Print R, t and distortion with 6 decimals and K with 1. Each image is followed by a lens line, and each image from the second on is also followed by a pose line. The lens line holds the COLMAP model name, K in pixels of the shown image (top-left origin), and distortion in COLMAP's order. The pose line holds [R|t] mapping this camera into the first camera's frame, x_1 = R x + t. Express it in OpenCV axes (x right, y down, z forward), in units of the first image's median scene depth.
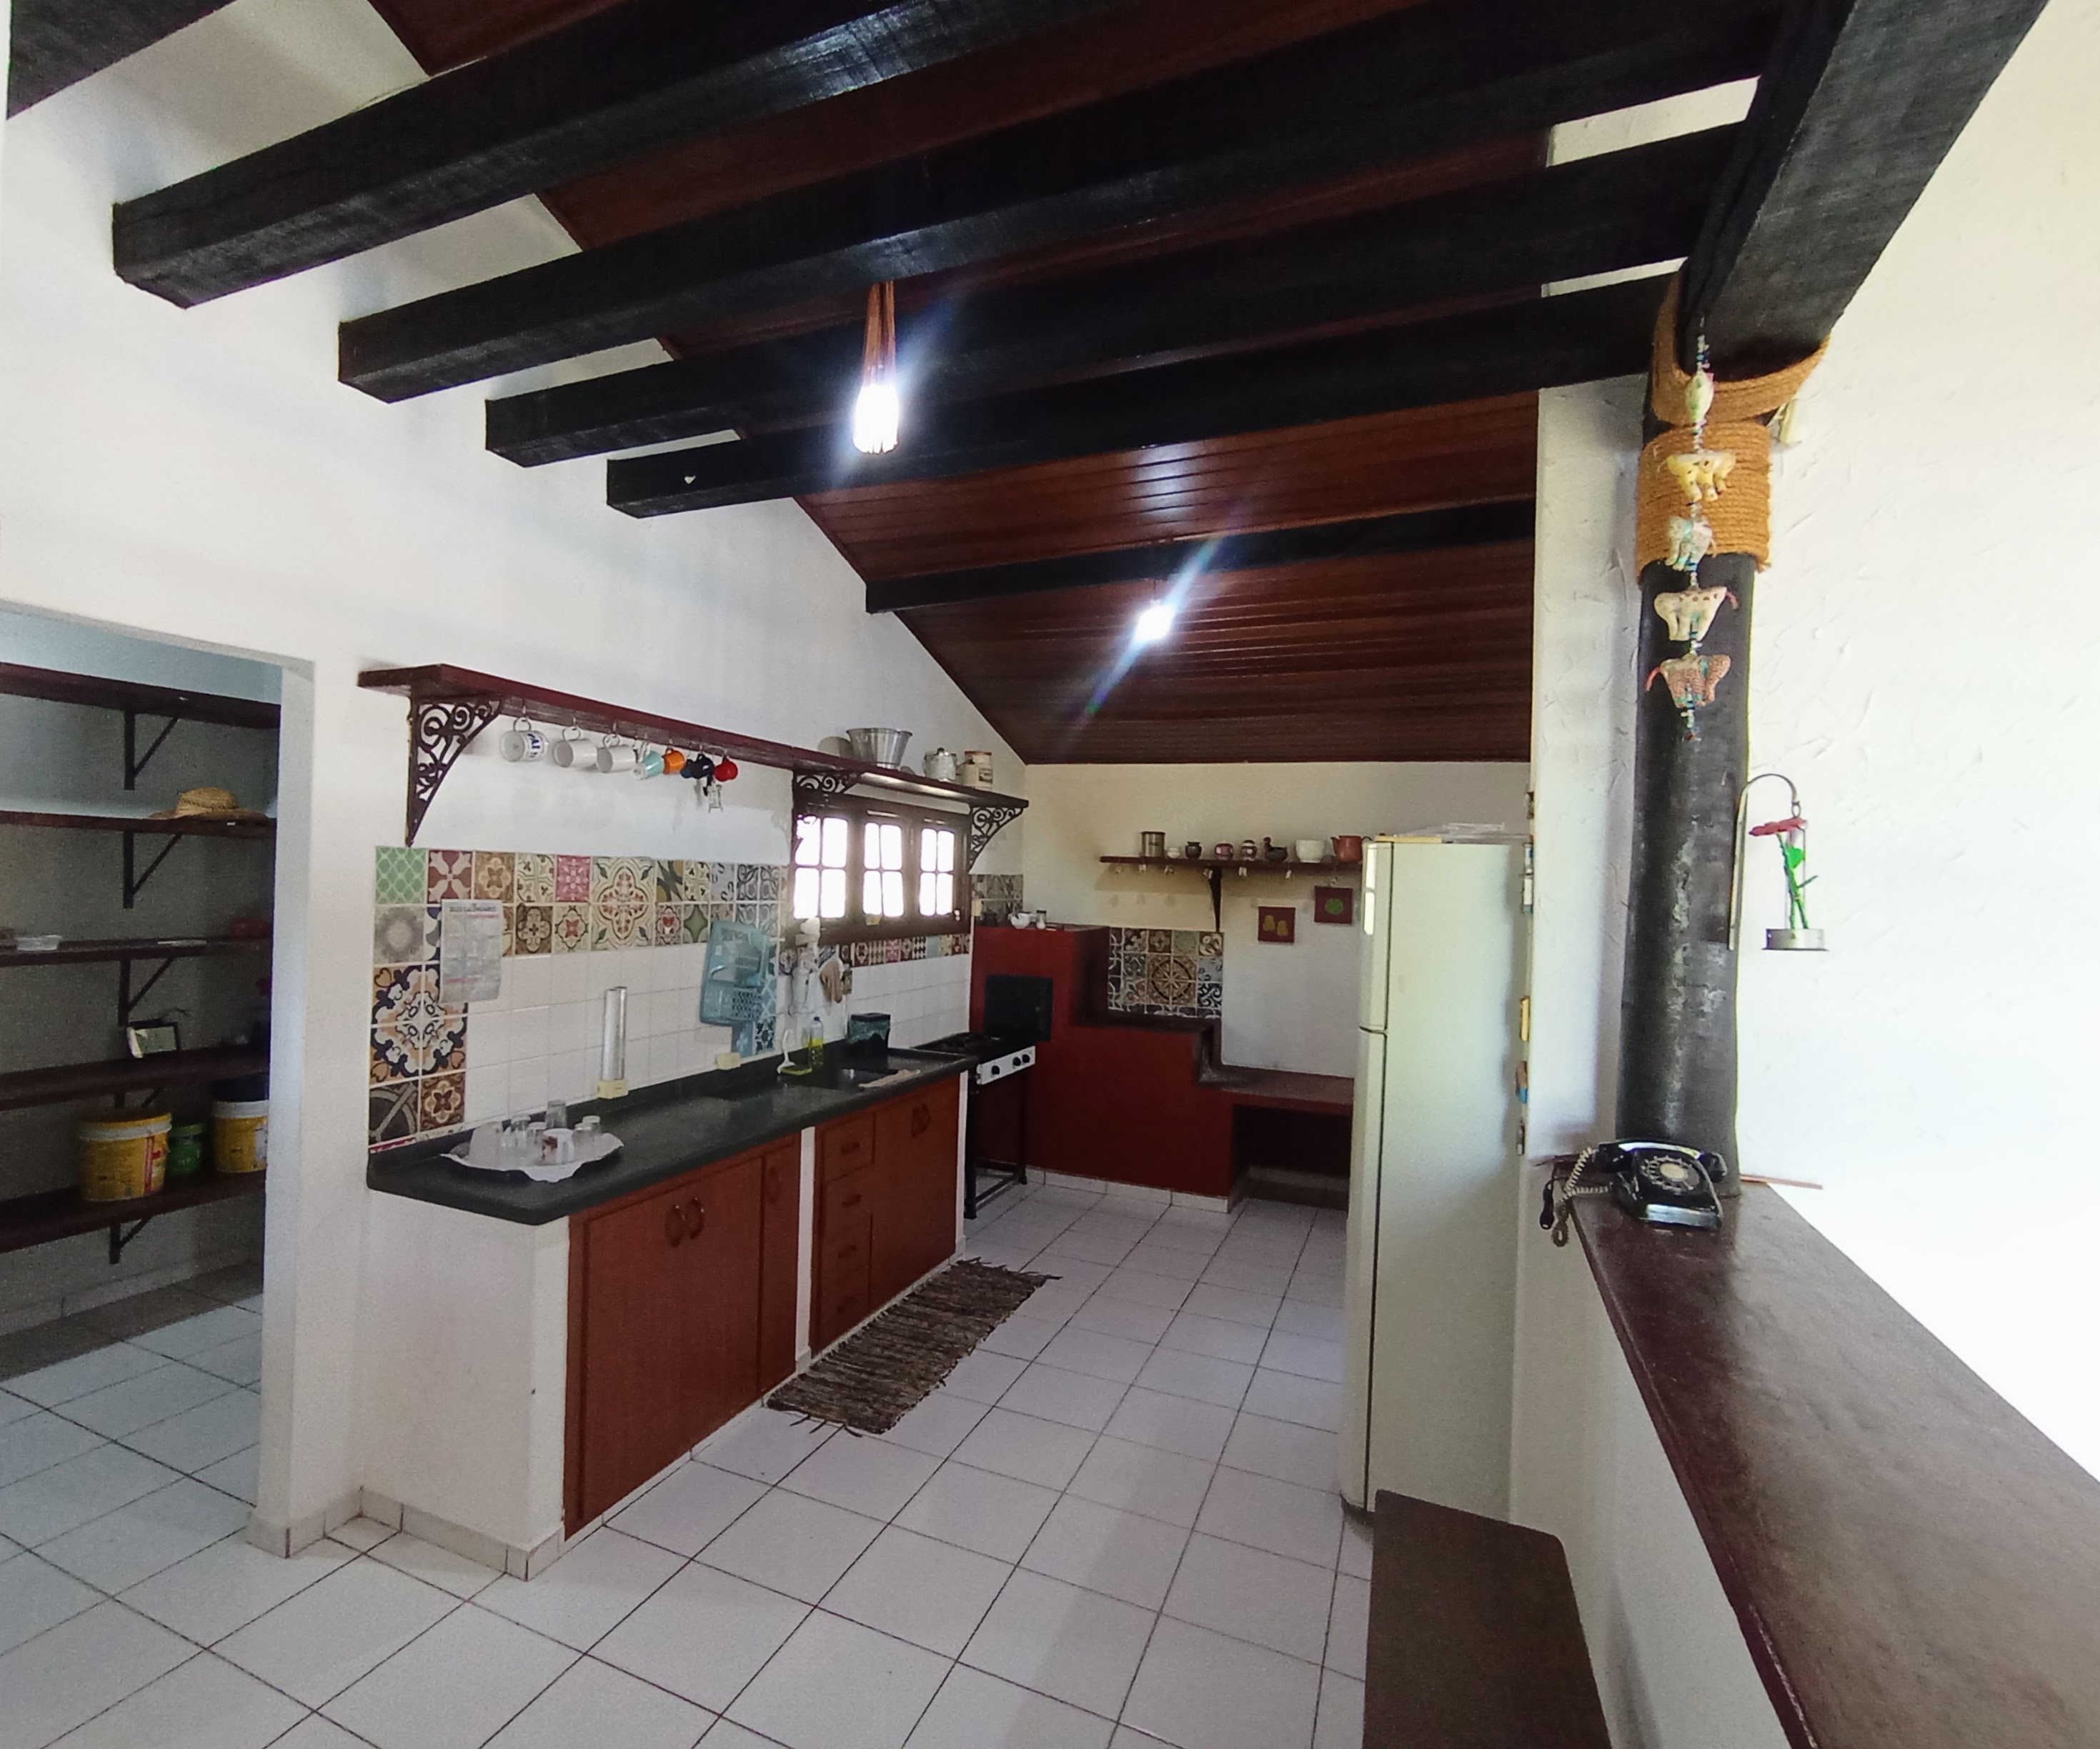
lens RADIAL K [[1166.5, 0, 1046.3], [0, 1166.5, 872.5], [0, 0, 1]] dist [-0.022261, 0.001456]
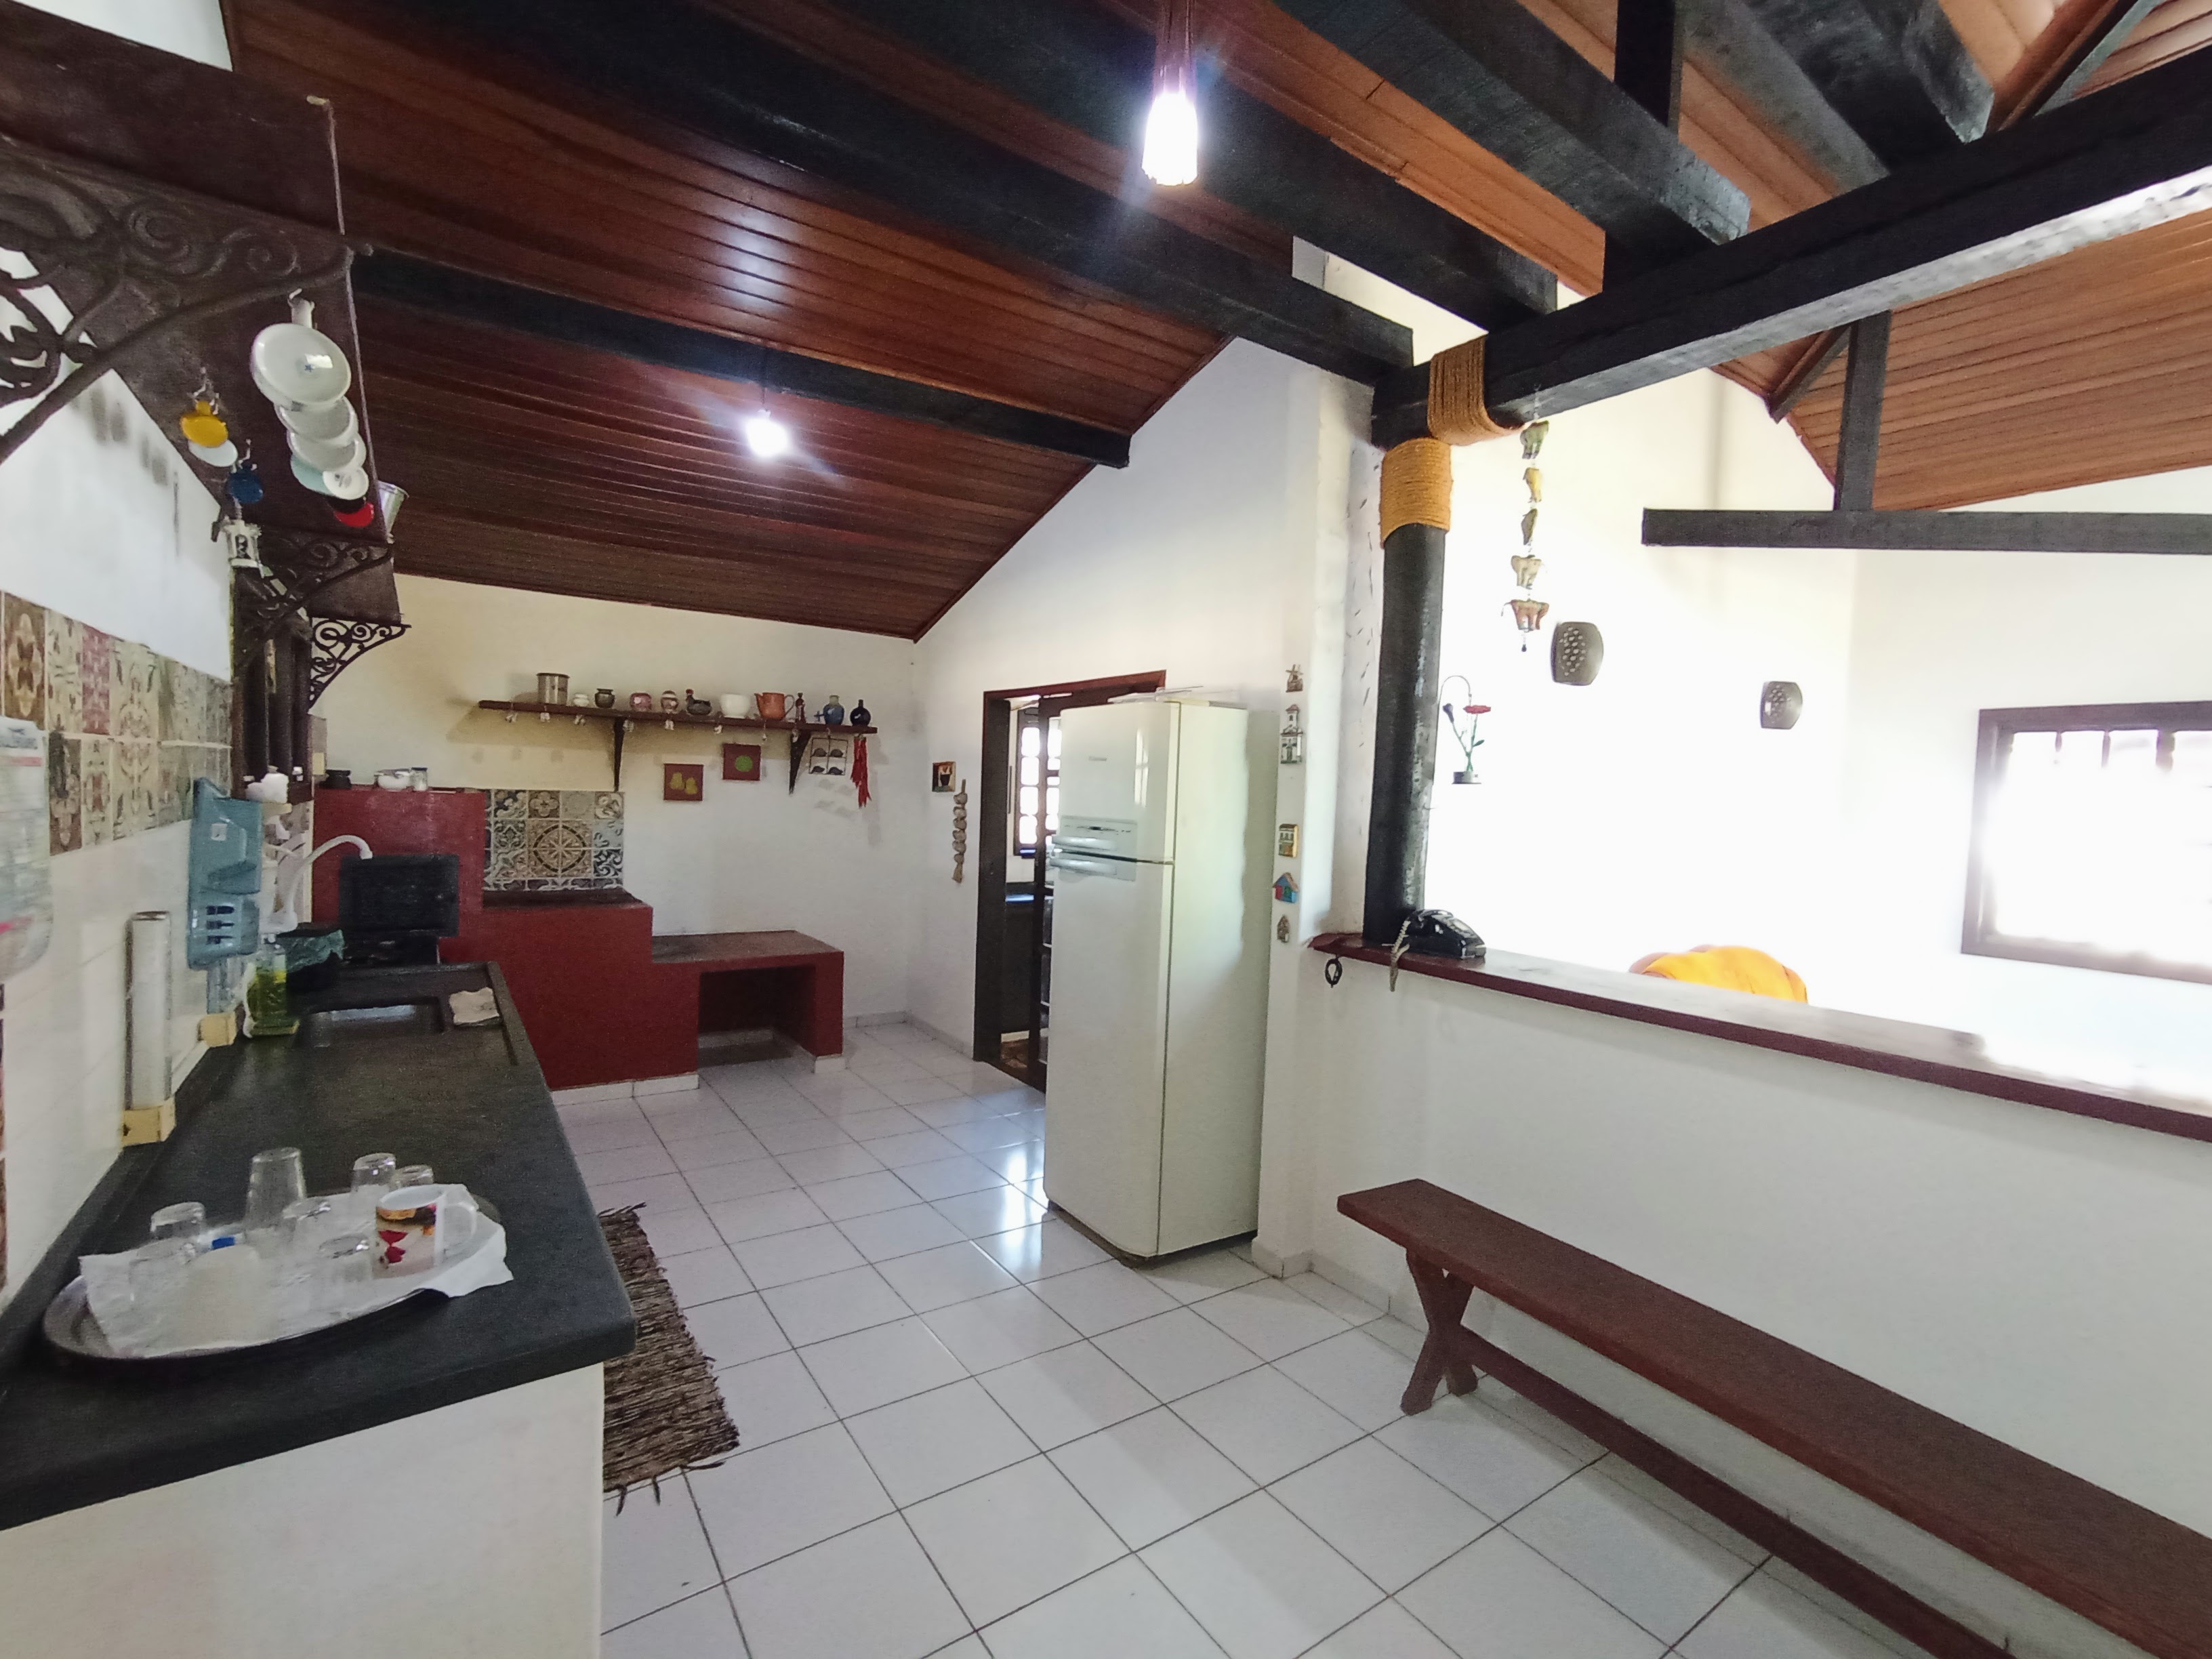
lens RADIAL K [[1011.8, 0, 1110.9], [0, 1011.8, 834.7], [0, 0, 1]] dist [-0.014580, 0.012722]
pose [[0.500073, -0.056905, 0.864112, -0.343763], [-0.021650, 0.996705, 0.078166, 0.015358], [-0.865713, -0.057796, 0.497193, 0.288942]]
